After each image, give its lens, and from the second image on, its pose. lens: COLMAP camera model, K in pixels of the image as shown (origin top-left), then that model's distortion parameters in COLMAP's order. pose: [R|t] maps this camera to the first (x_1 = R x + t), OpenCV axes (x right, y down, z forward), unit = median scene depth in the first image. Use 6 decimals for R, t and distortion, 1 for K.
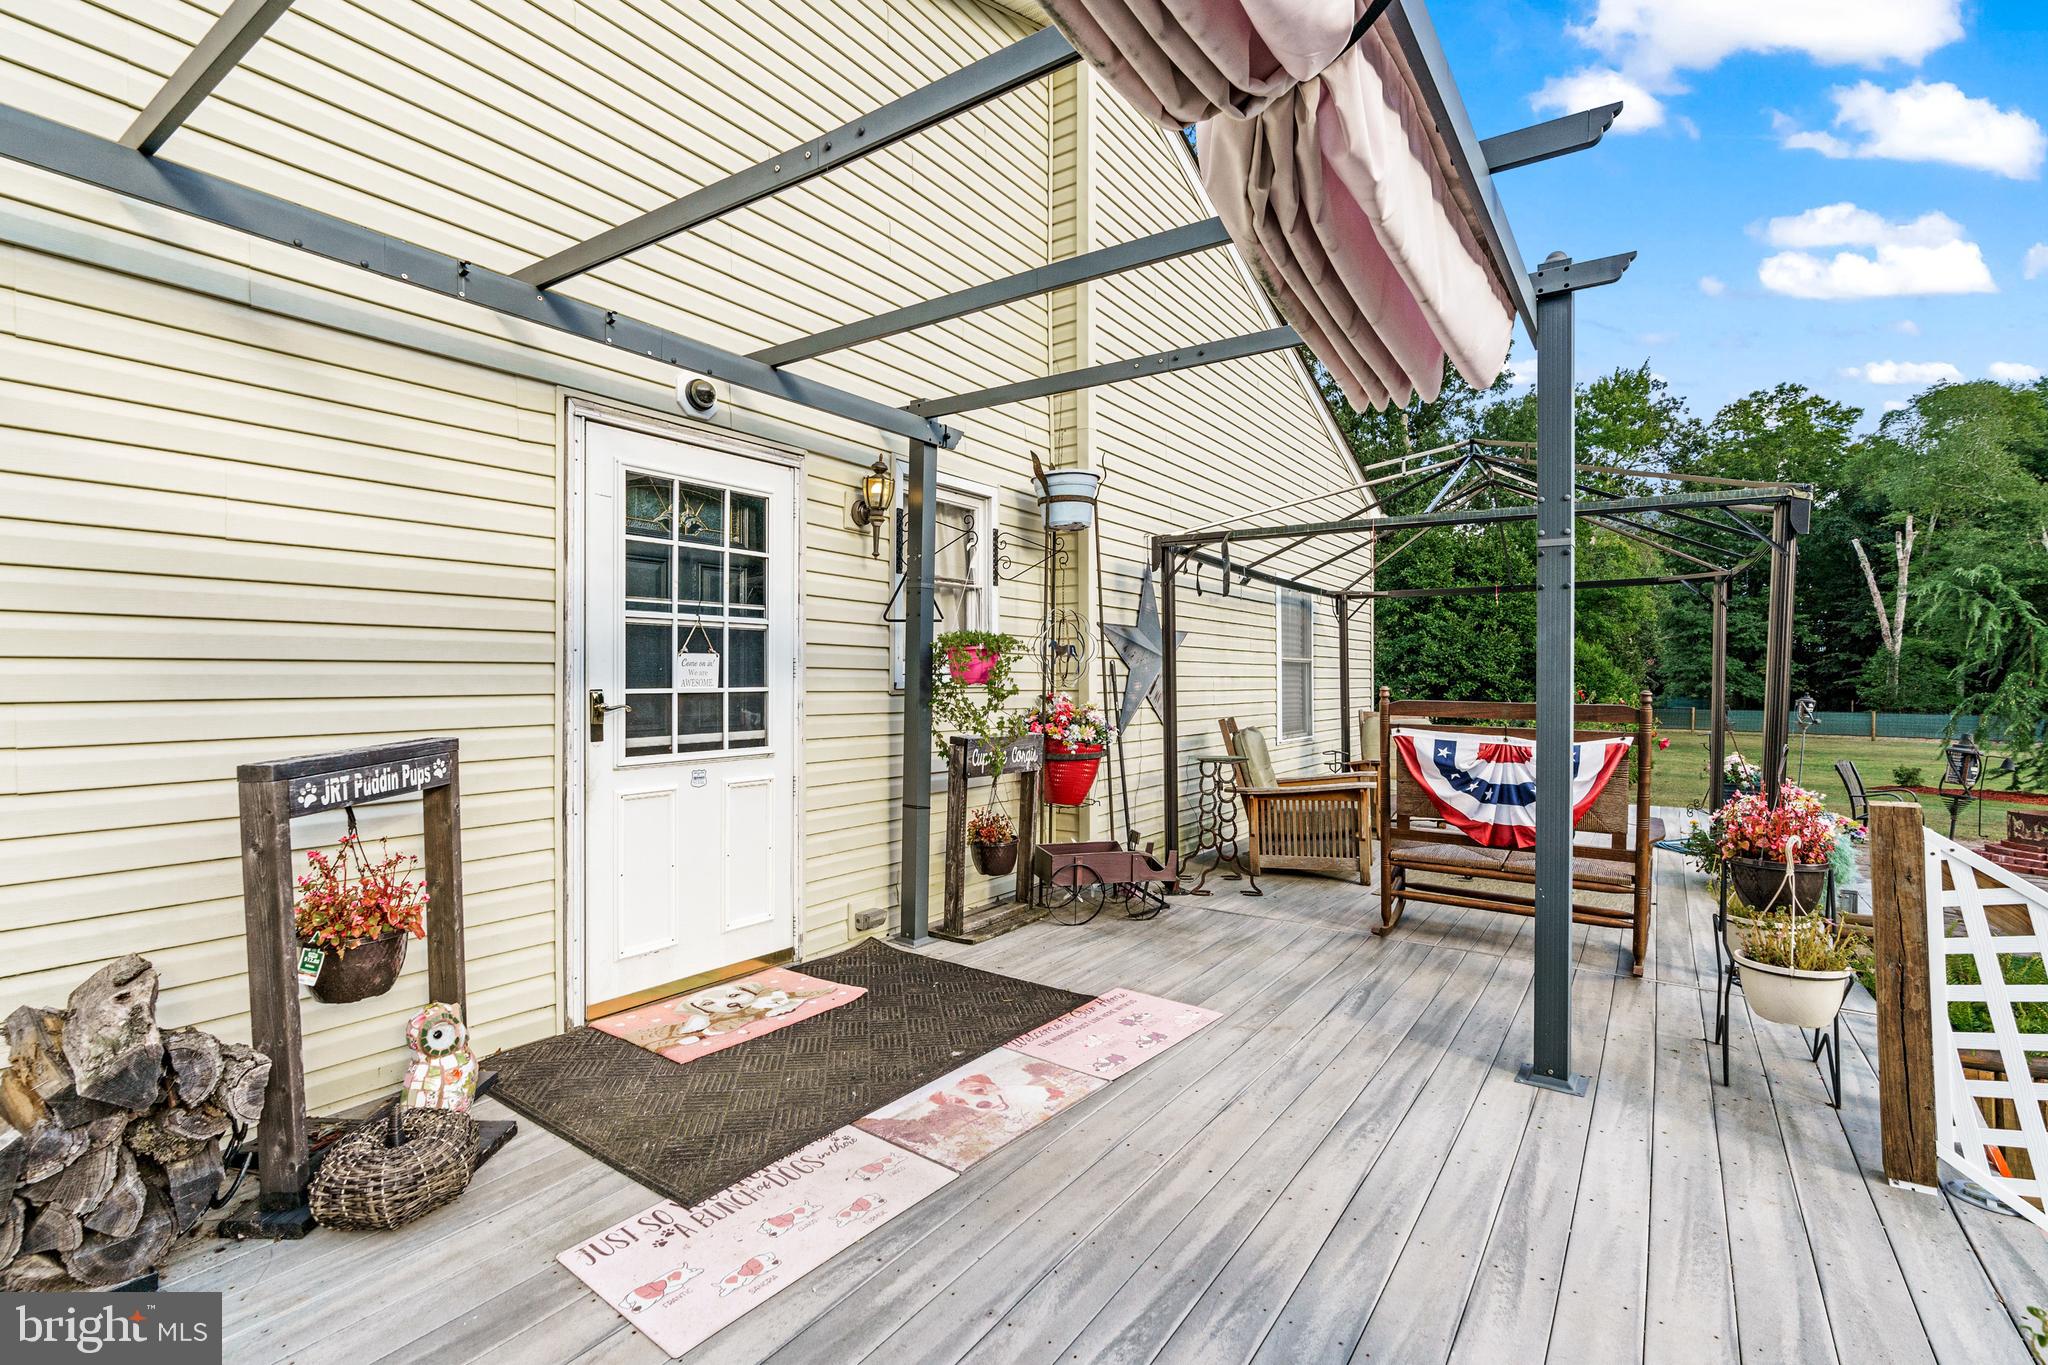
lens RADIAL K [[942.1, 0, 1022.3], [0, 942.1, 676.6], [0, 0, 1]] dist [0.001791, 0.000279]
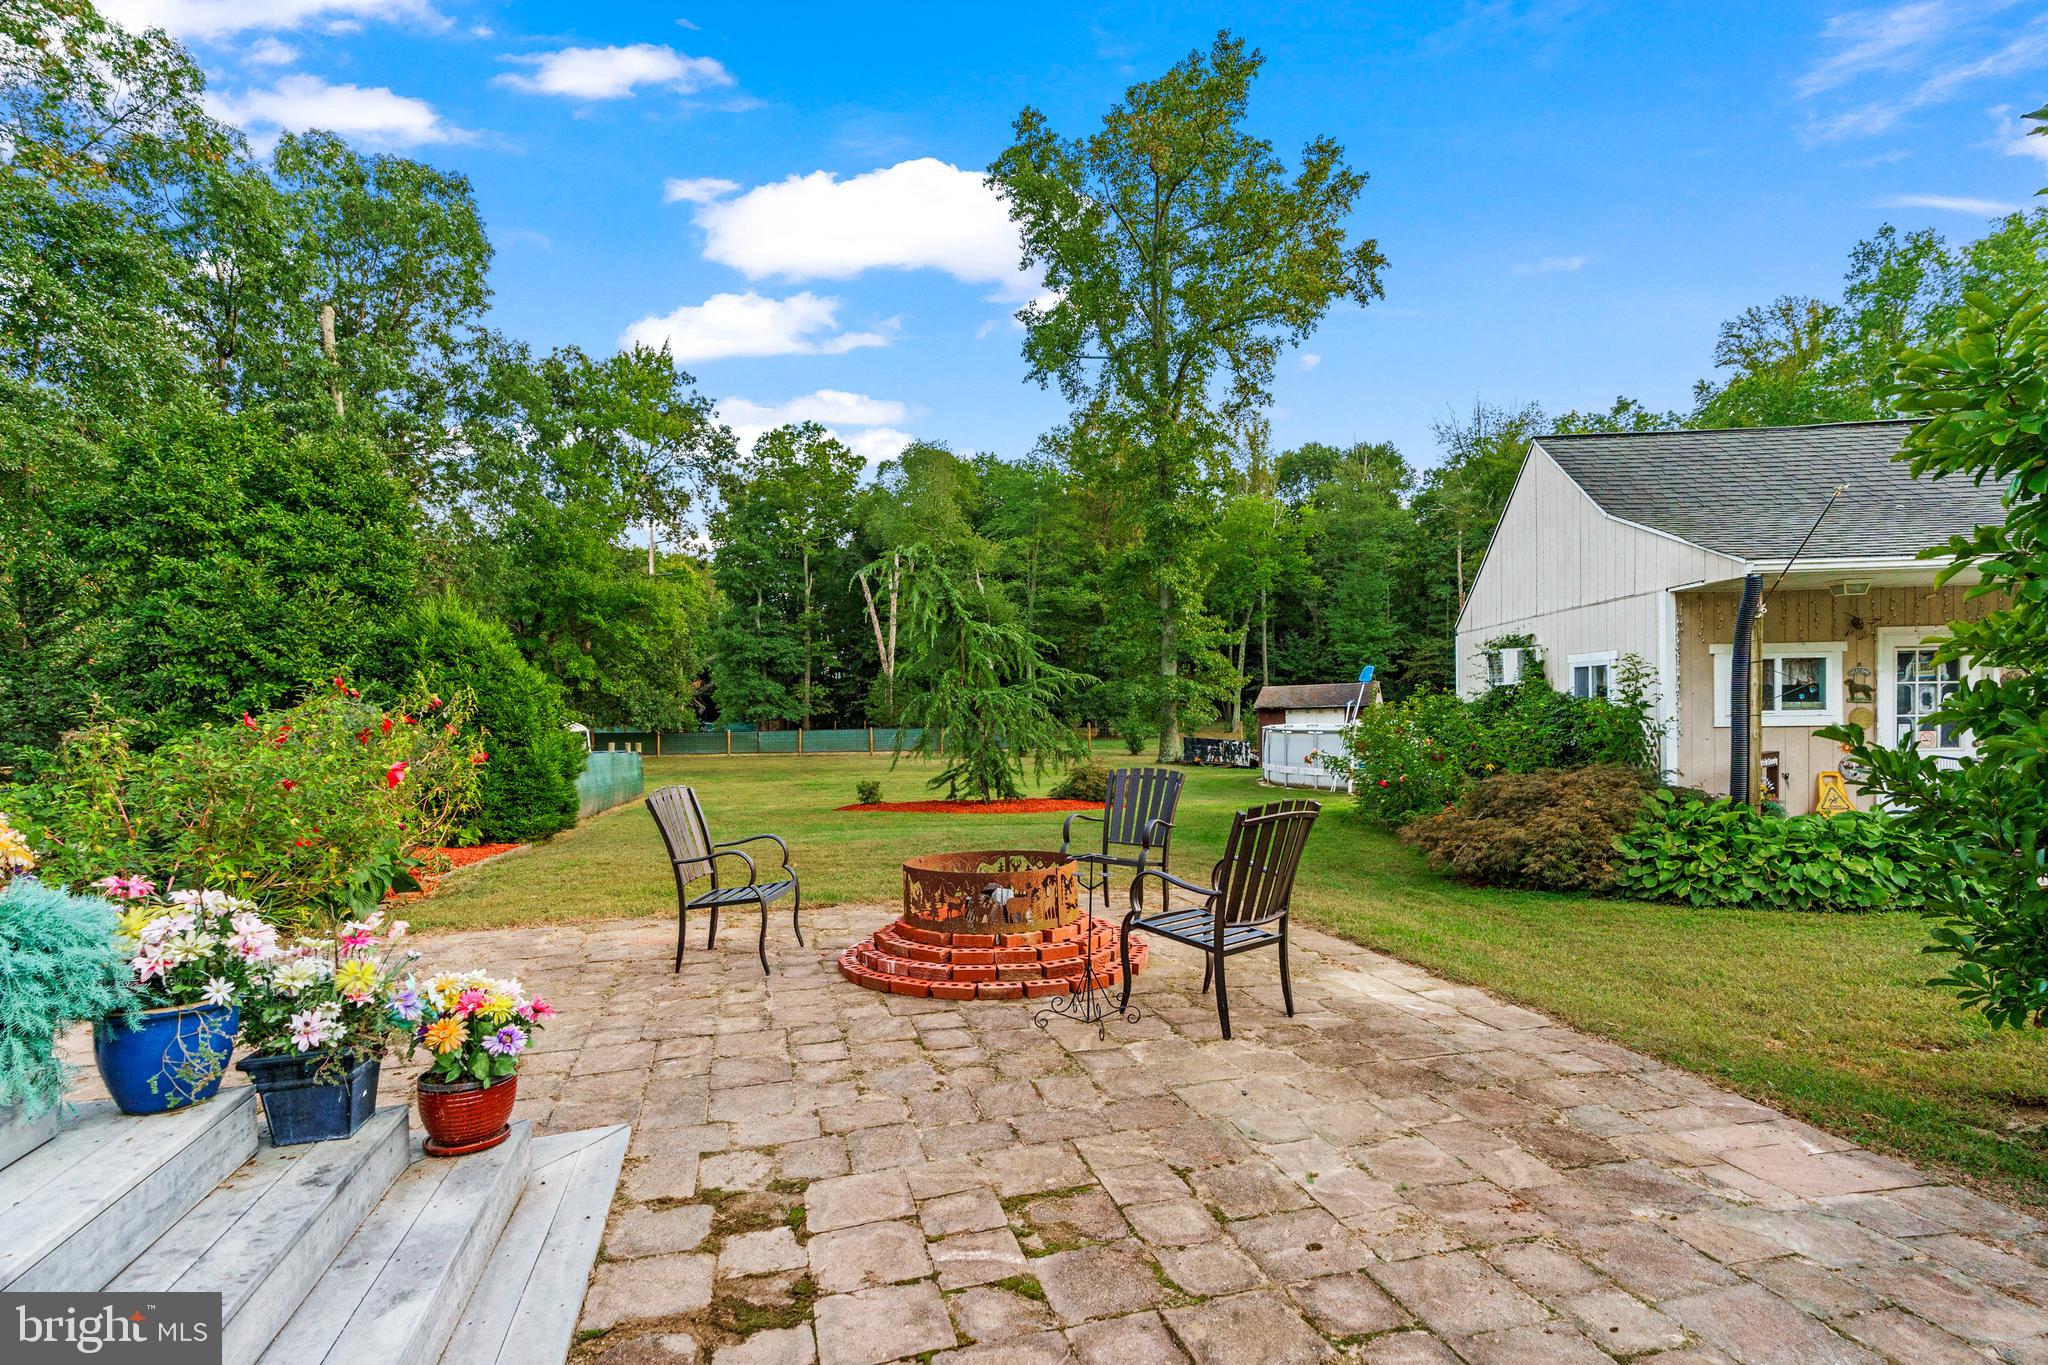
lens RADIAL K [[1044.9, 0, 1034.6], [0, 1044.9, 702.6], [0, 0, 1]] dist [-0.002436, -0.001062]
pose [[0.641312, -0.012277, 0.767182, 0.103665], [0.016839, 0.999856, 0.001924, 0.008357], [-0.767095, 0.011685, 0.641427, 0.091441]]
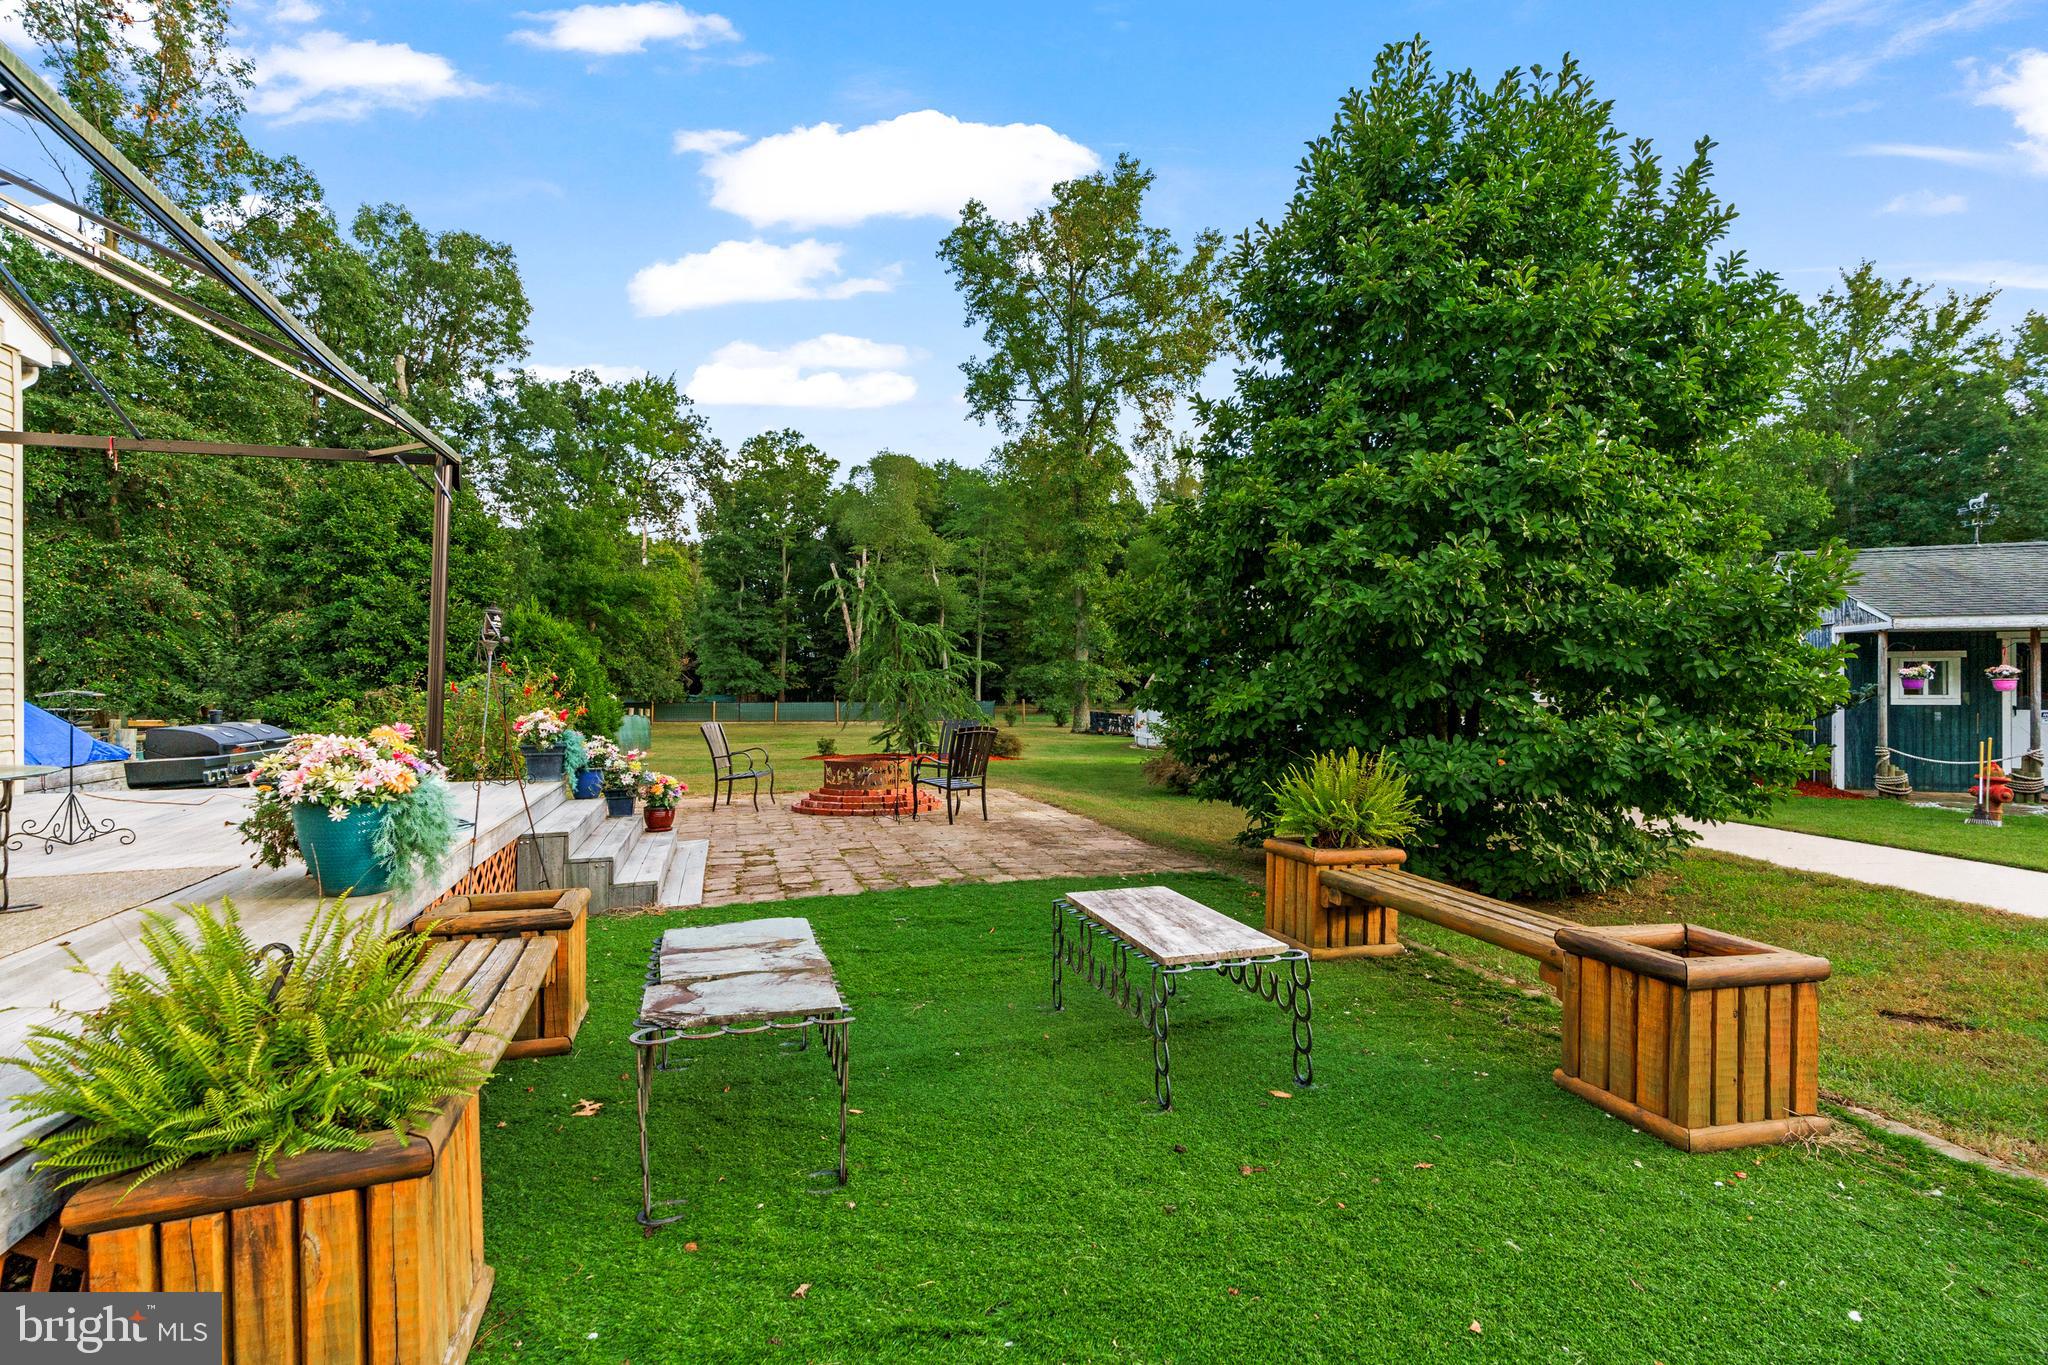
lens RADIAL K [[973.3, 0, 1021.9], [0, 973.3, 660.6], [0, 0, 1]] dist [-0.006120, 0.002551]
pose [[0.620980, 0.013712, 0.783706, 0.049244], [0.002022, 0.999816, -0.019095, 0.007871], [-0.783823, 0.013442, 0.620838, 0.020290]]
